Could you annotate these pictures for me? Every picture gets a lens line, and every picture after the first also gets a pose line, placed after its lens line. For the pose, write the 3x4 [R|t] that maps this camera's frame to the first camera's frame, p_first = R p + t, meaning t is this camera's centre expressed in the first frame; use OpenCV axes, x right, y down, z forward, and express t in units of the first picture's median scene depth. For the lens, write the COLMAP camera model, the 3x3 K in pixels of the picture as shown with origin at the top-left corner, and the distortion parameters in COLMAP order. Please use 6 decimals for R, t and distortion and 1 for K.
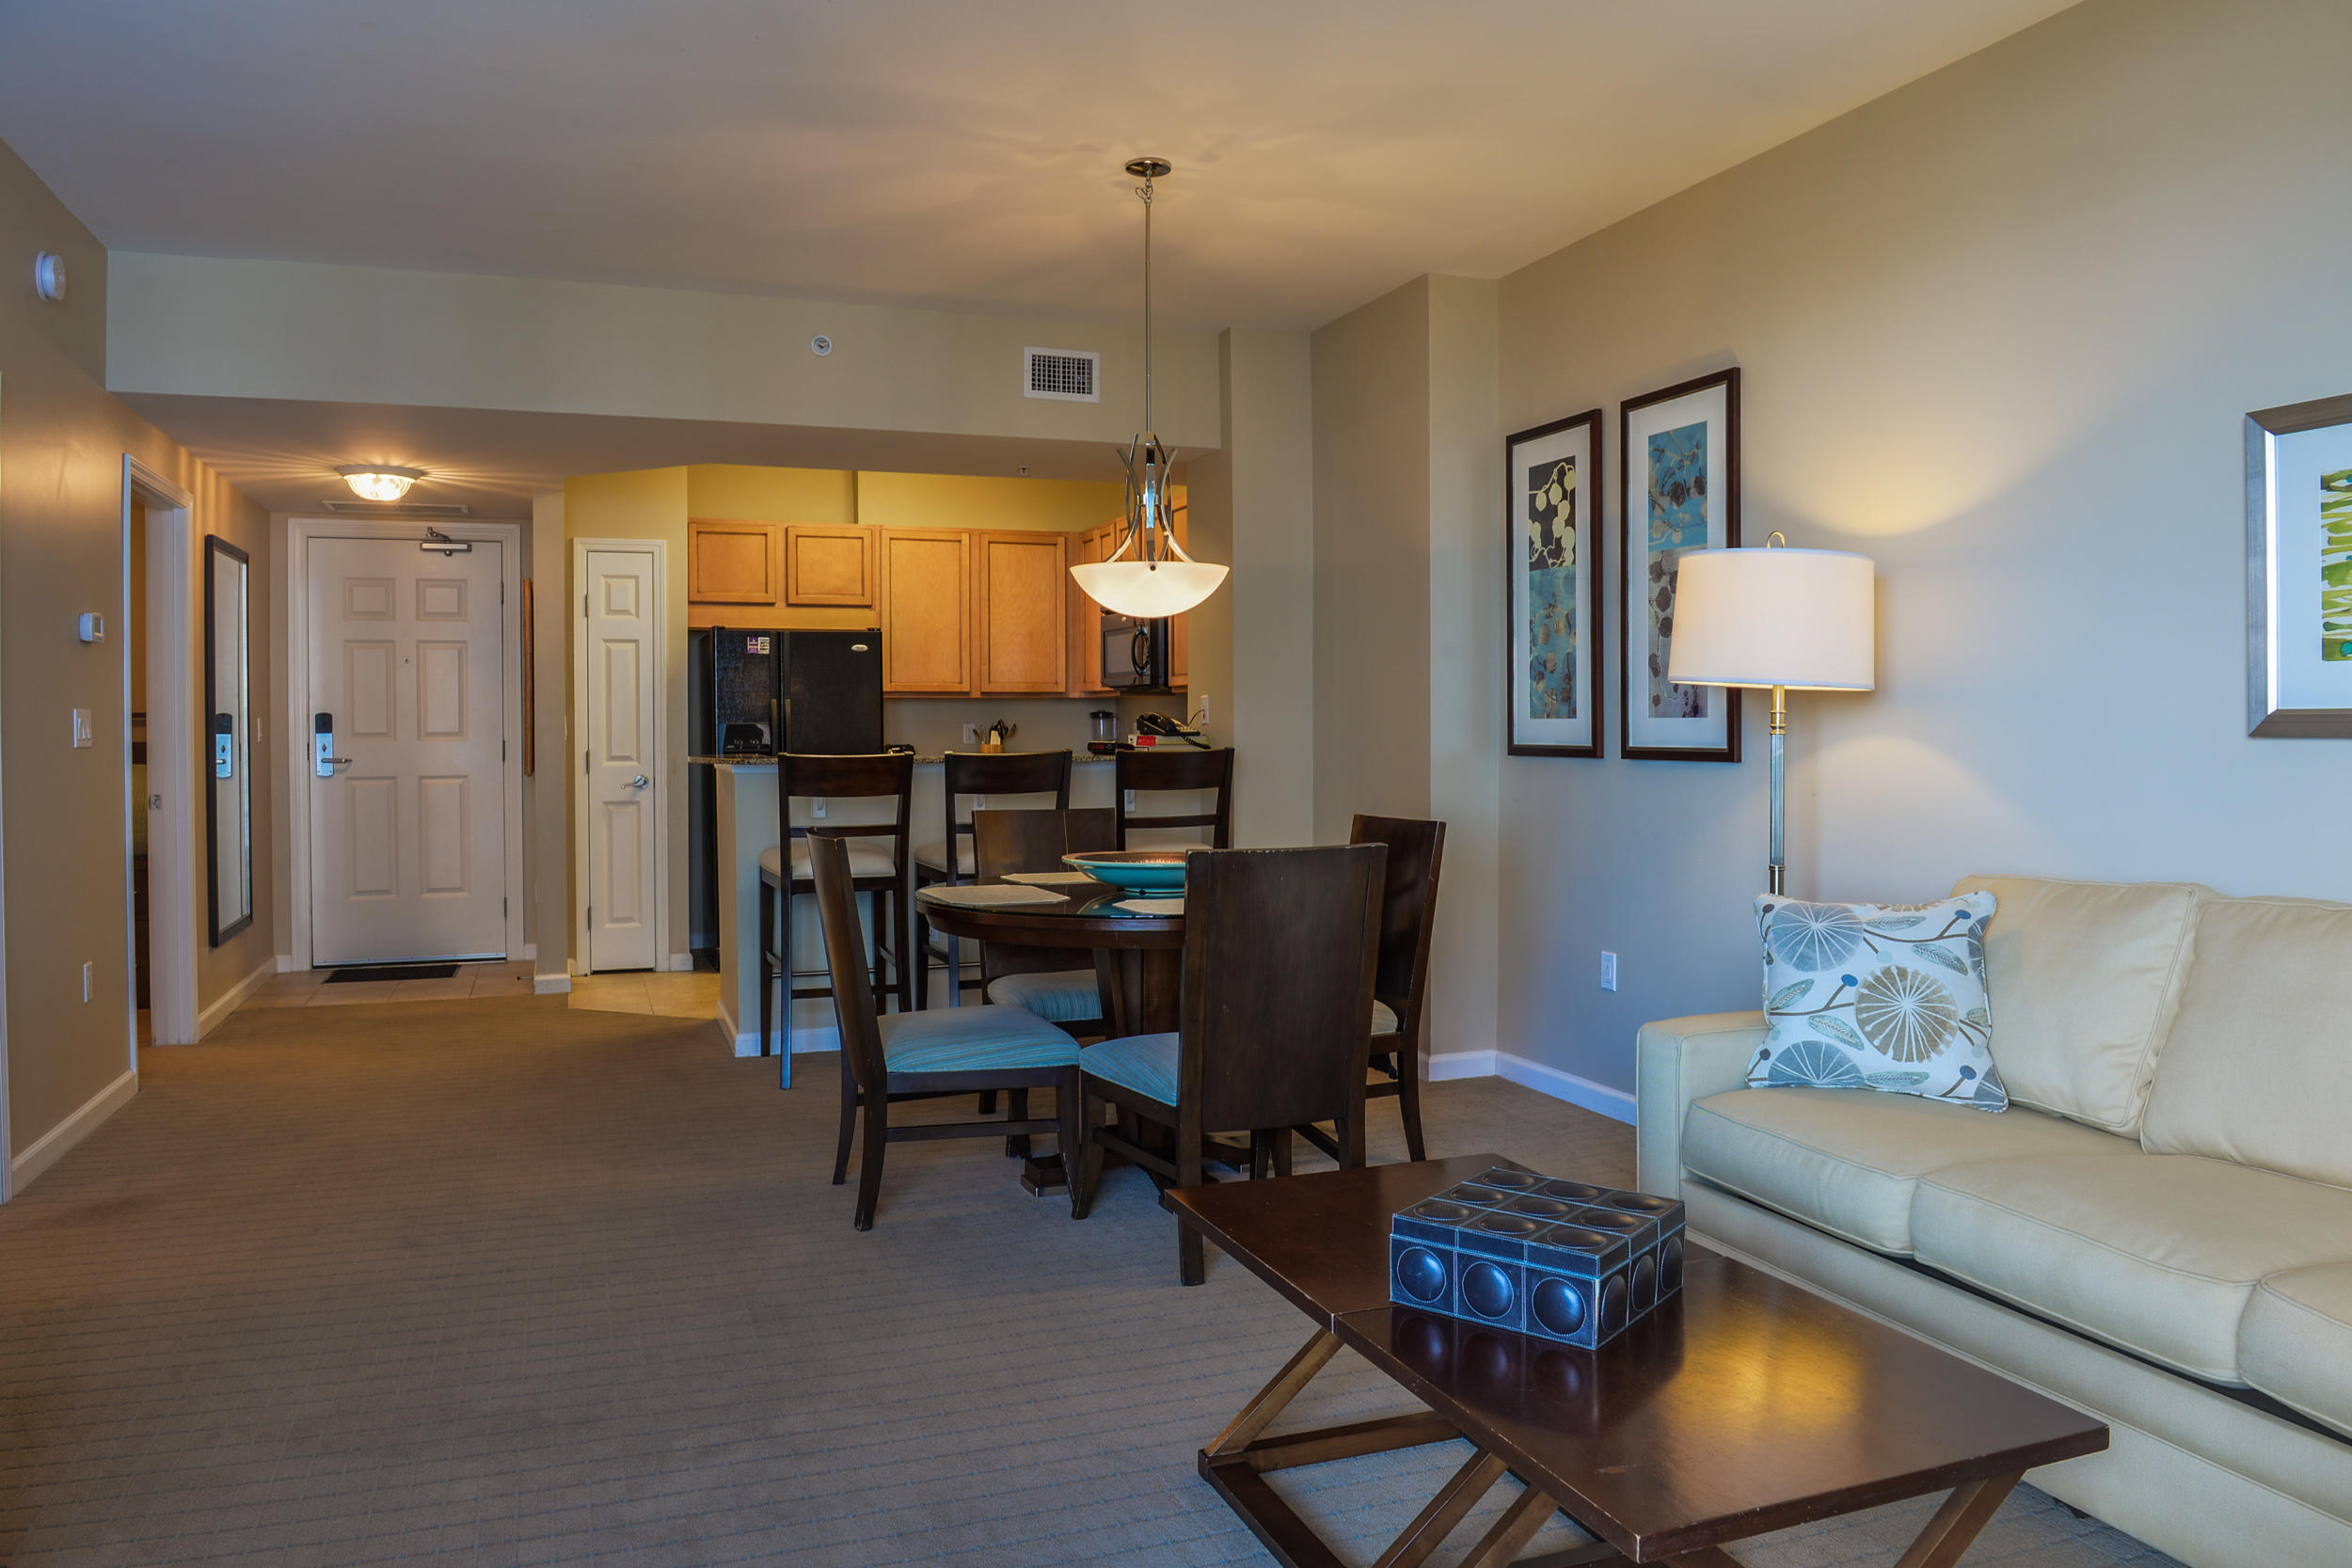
lens RADIAL K [[1688.7, 0, 1164.6], [0, 1688.7, 777.3], [0, 0, 1]] dist [-0.043763, -0.008477]
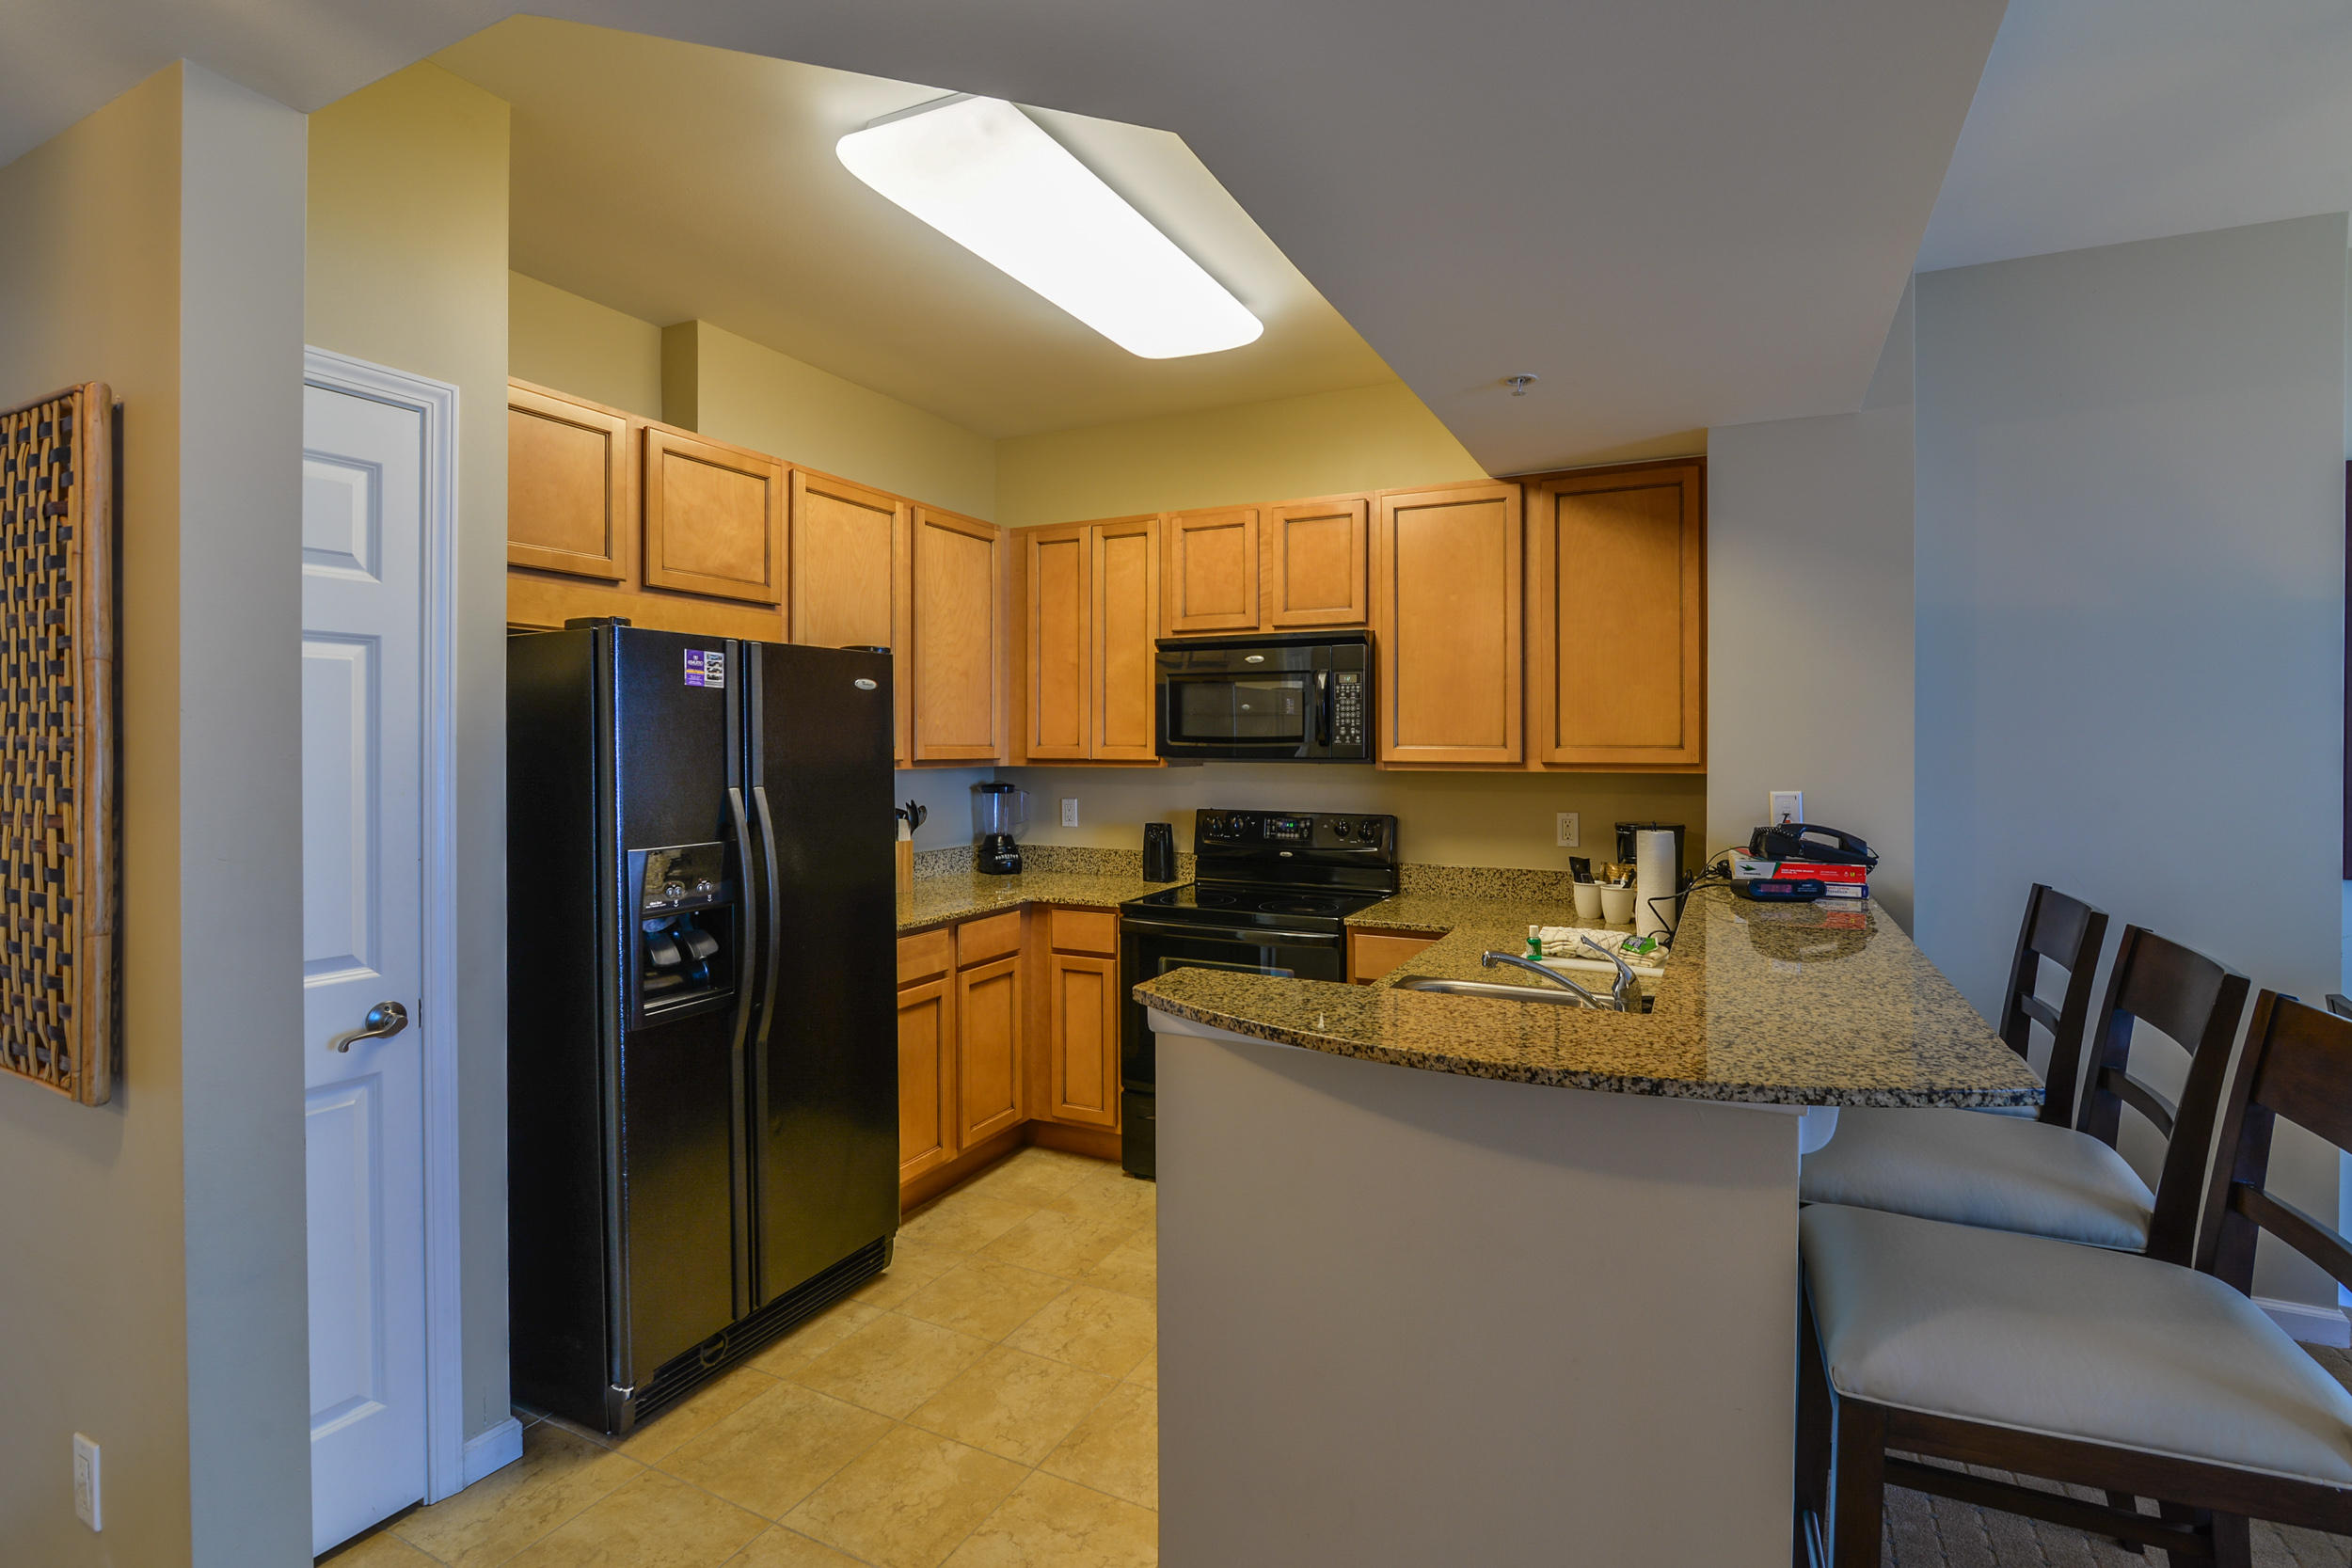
lens RADIAL K [[1114.2, 0, 1217.4], [0, 1114.2, 764.2], [0, 0, 1]] dist [-0.007244, -0.001051]
pose [[0.704241, -0.007022, 0.709926, -0.348717], [0.018201, 0.999801, -0.008166, -0.047280], [-0.709728, 0.018673, 0.704229, 0.682251]]
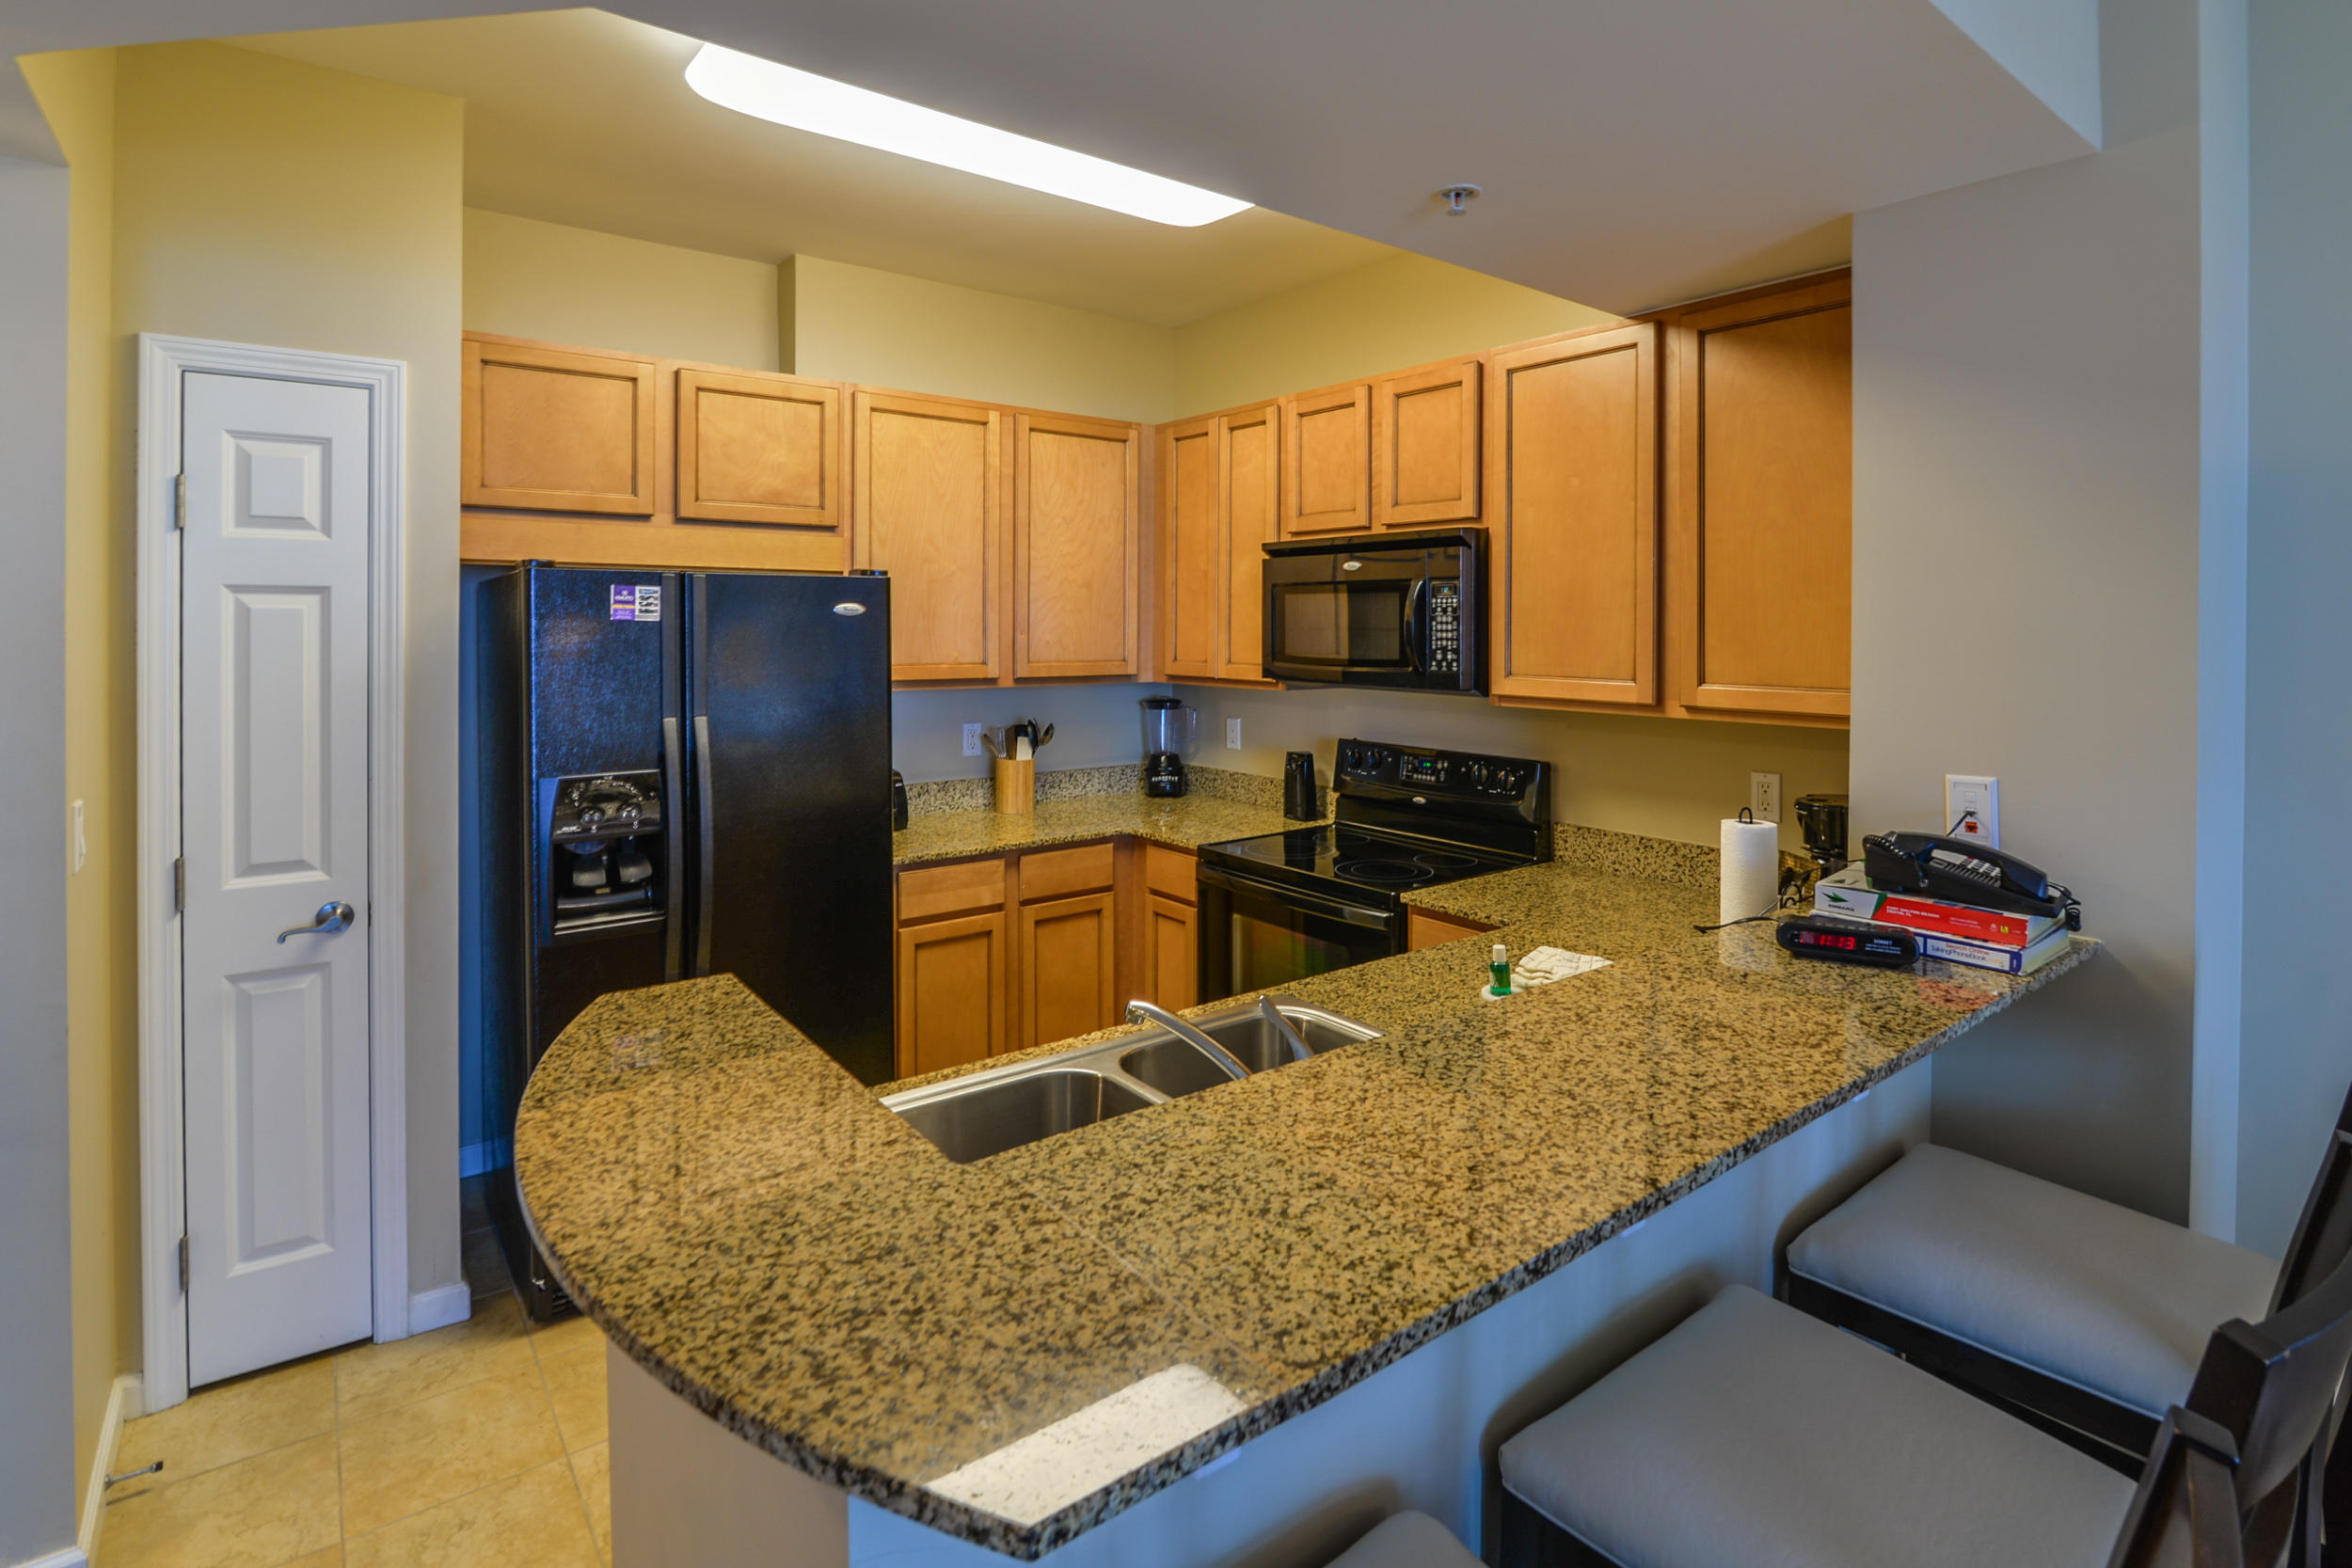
lens RADIAL K [[1168.9, 0, 1213.0], [0, 1168.9, 642.9], [0, 0, 1]] dist [-0.012637, -0.001336]
pose [[0.946278, 0.003183, 0.323338, -0.190922], [0.001741, 0.999887, -0.014938, -0.061313], [-0.323349, 0.014699, 0.946166, 0.632819]]
